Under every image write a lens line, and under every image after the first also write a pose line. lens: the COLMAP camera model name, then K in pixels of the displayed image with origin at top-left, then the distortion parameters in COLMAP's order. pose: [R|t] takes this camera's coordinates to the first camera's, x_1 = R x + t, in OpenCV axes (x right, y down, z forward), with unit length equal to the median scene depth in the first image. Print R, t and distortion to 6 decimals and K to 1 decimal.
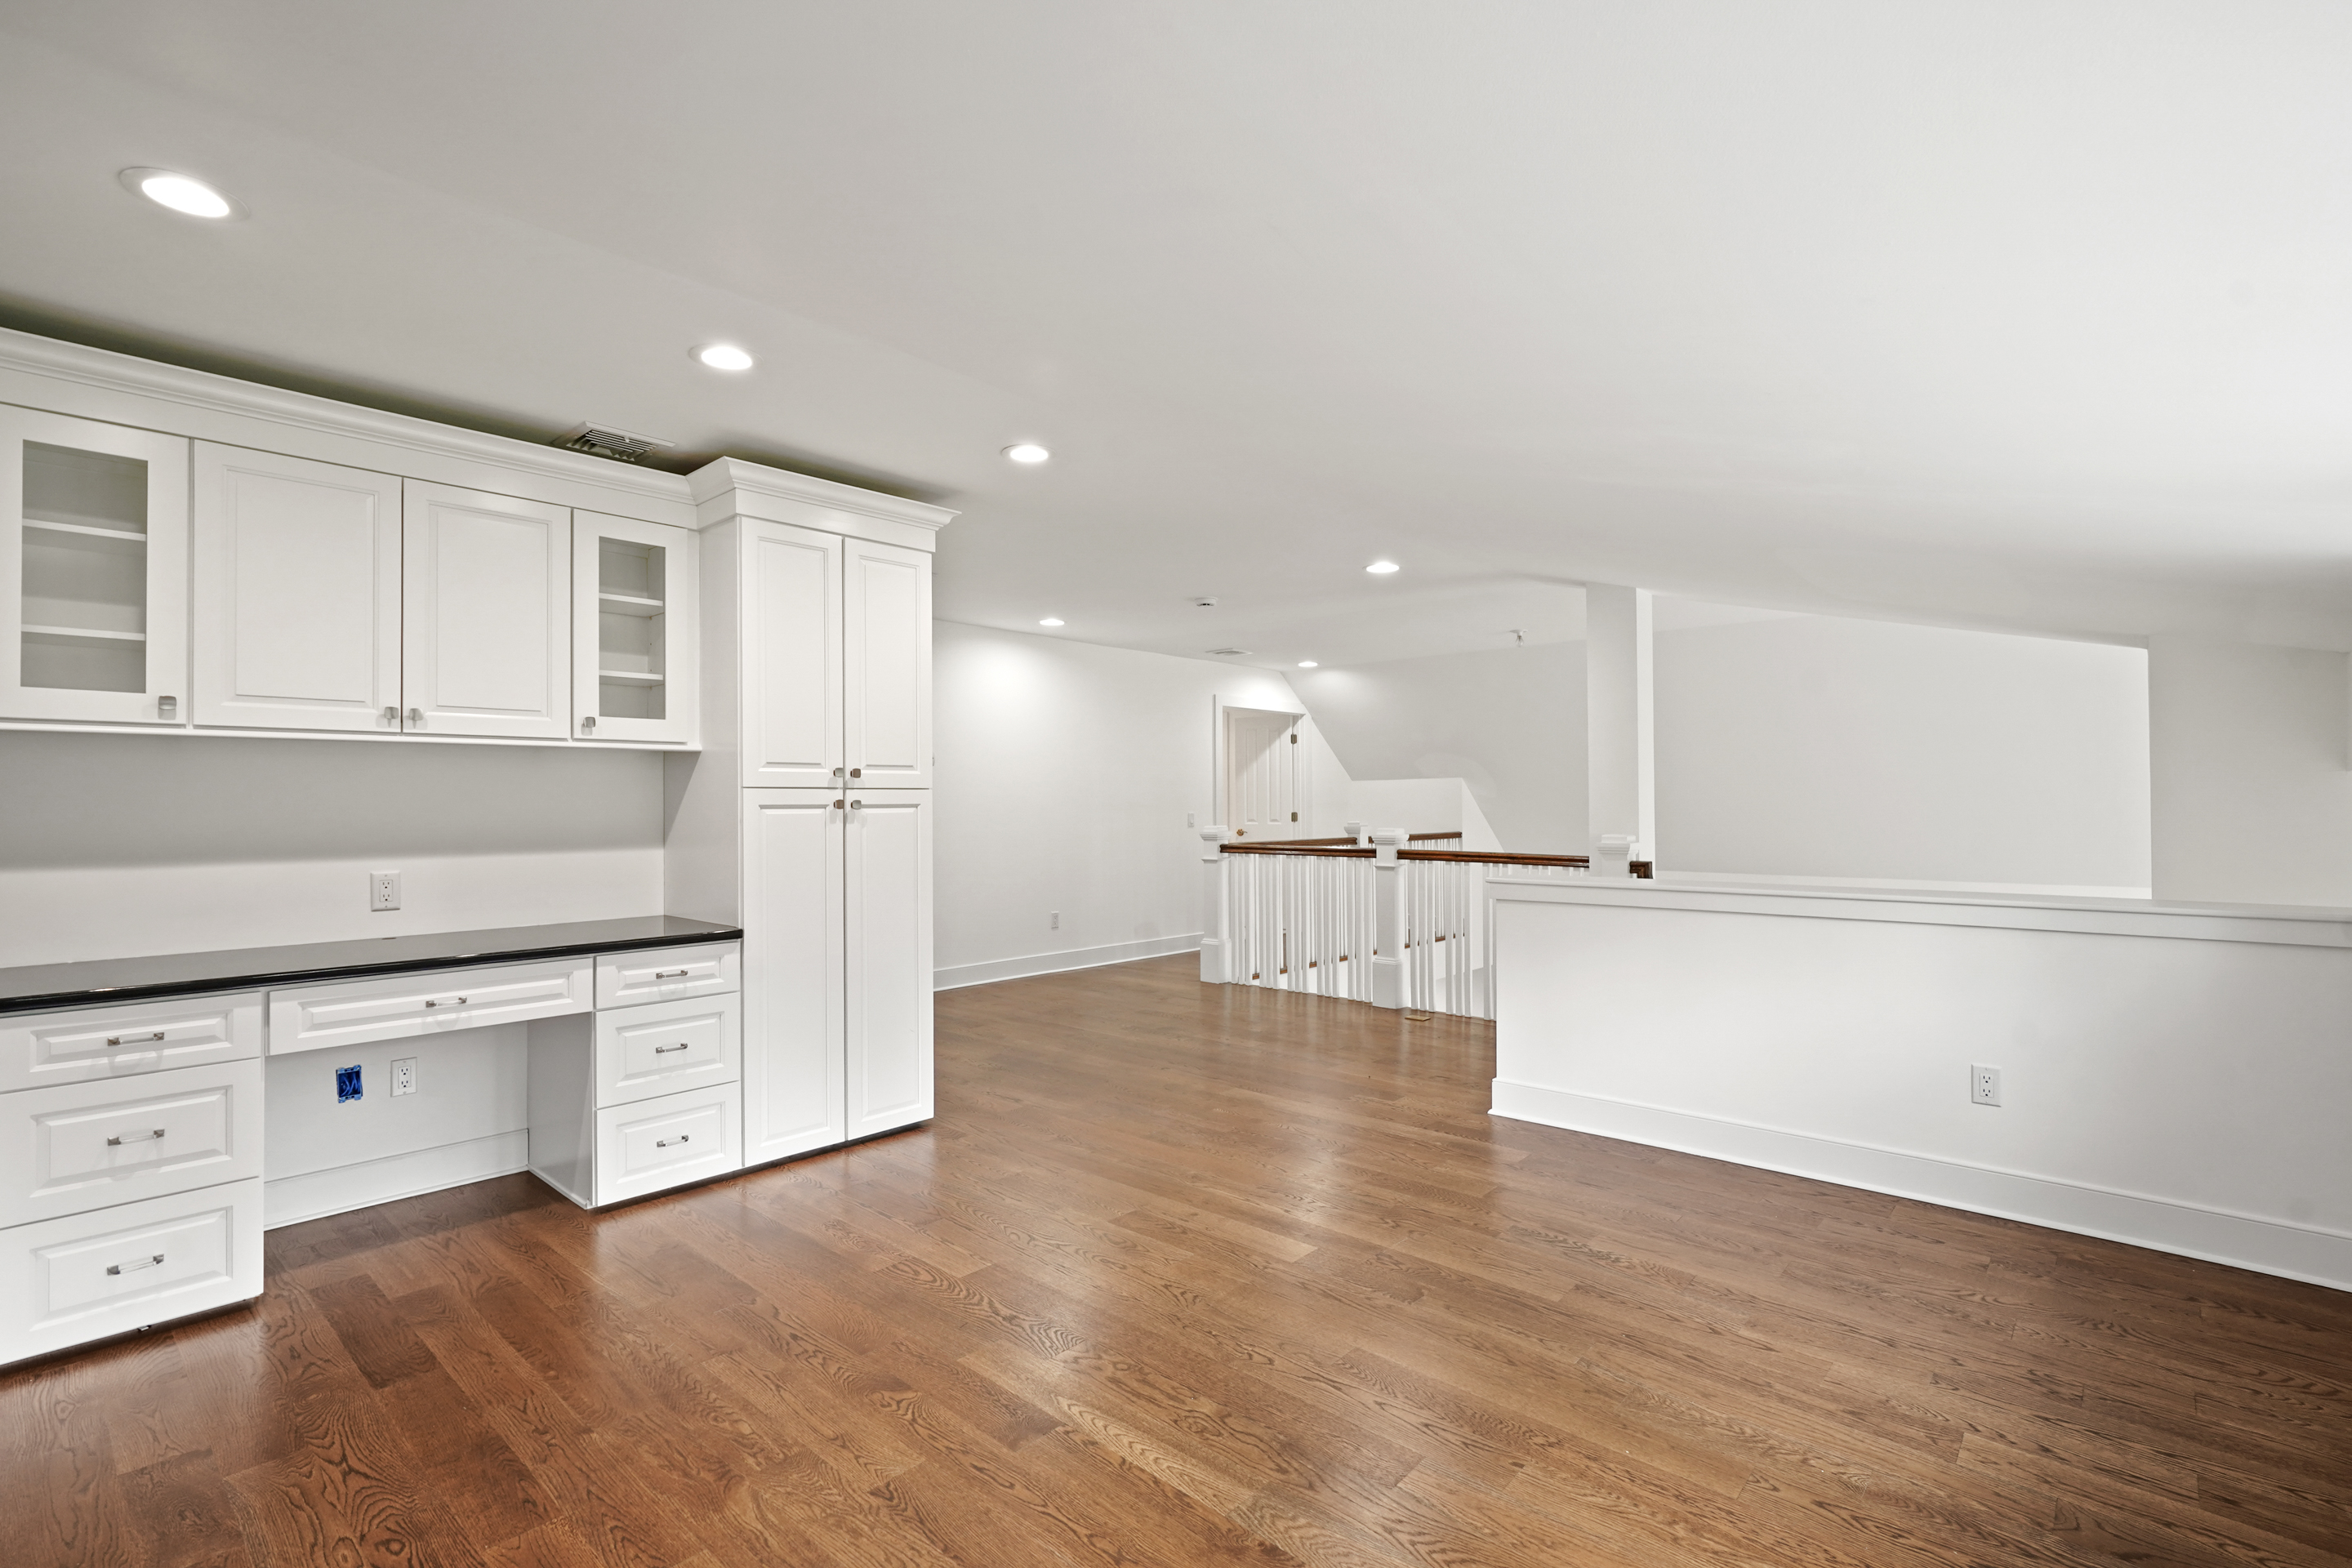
lens RADIAL K [[1081.6, 0, 1177.8], [0, 1081.6, 793.3], [0, 0, 1]] dist [0.003248, 0.001392]
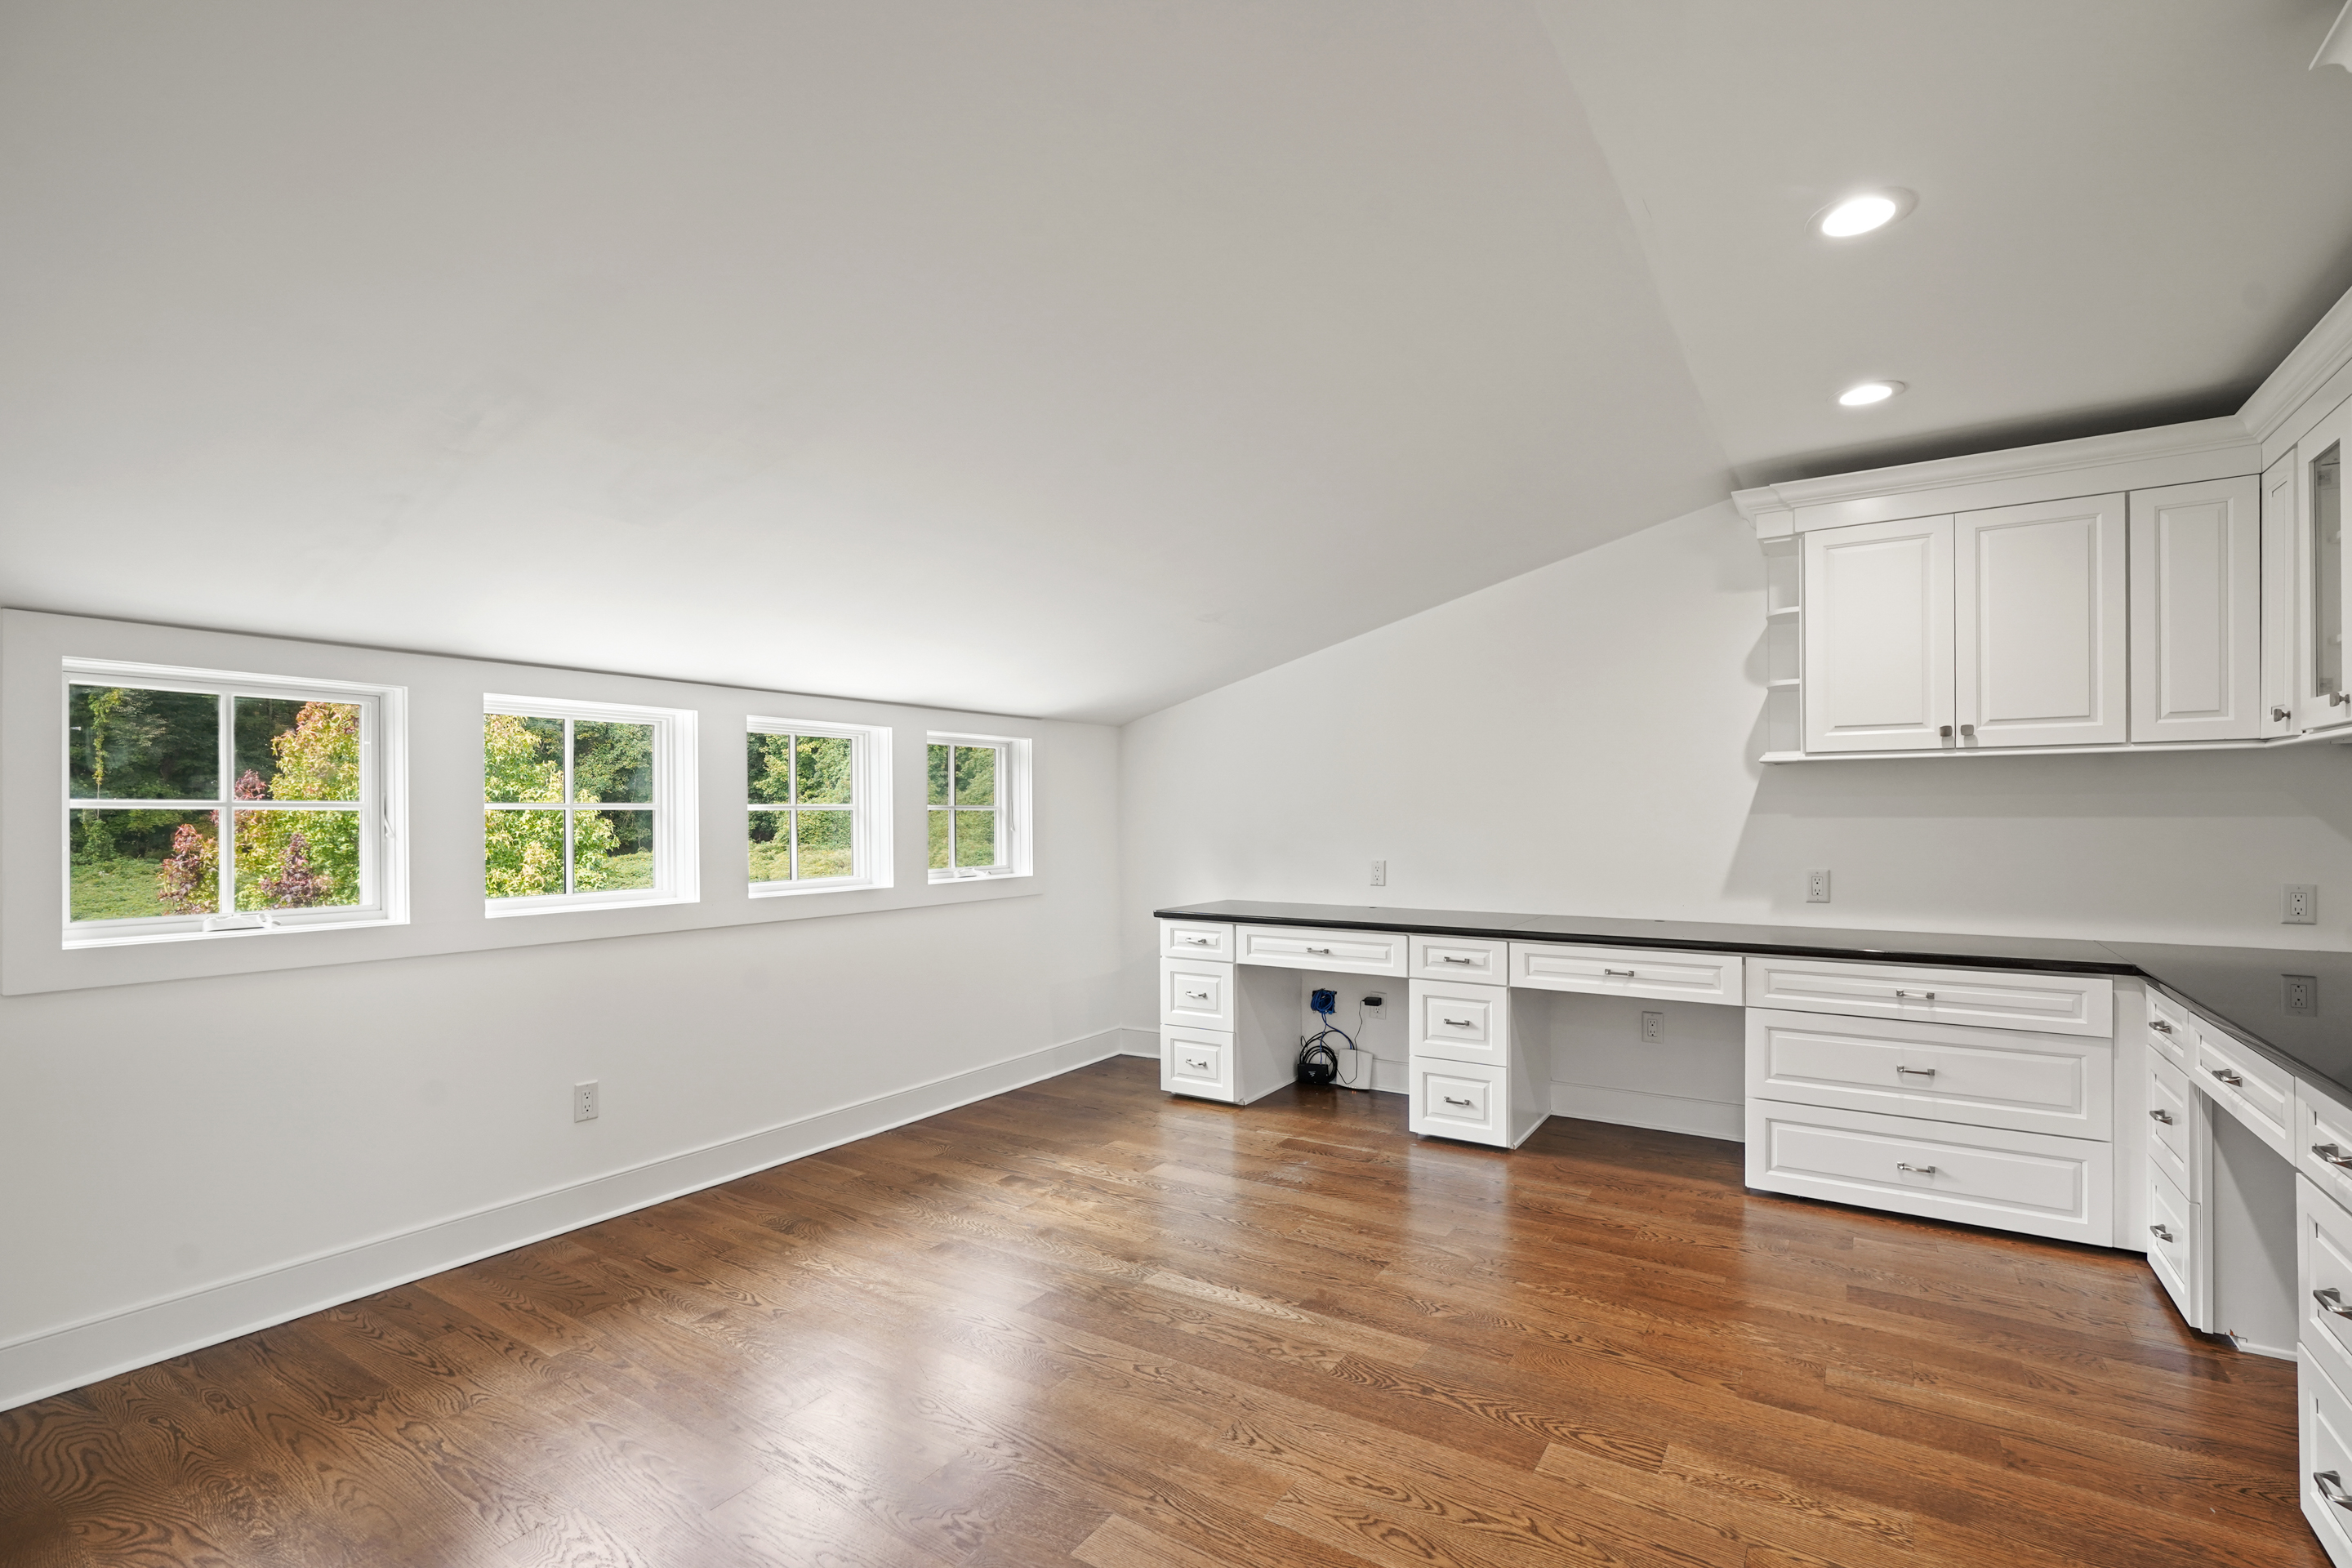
lens RADIAL K [[1081.6, 0, 1180.9], [0, 1081.6, 804.0], [0, 0, 1]] dist [0.003248, 0.001392]
pose [[-0.987570, 0.003093, -0.157152, 0.197963], [0.005877, 0.999834, -0.017253, 0.011388], [0.157073, -0.017963, -0.987424, 1.967379]]
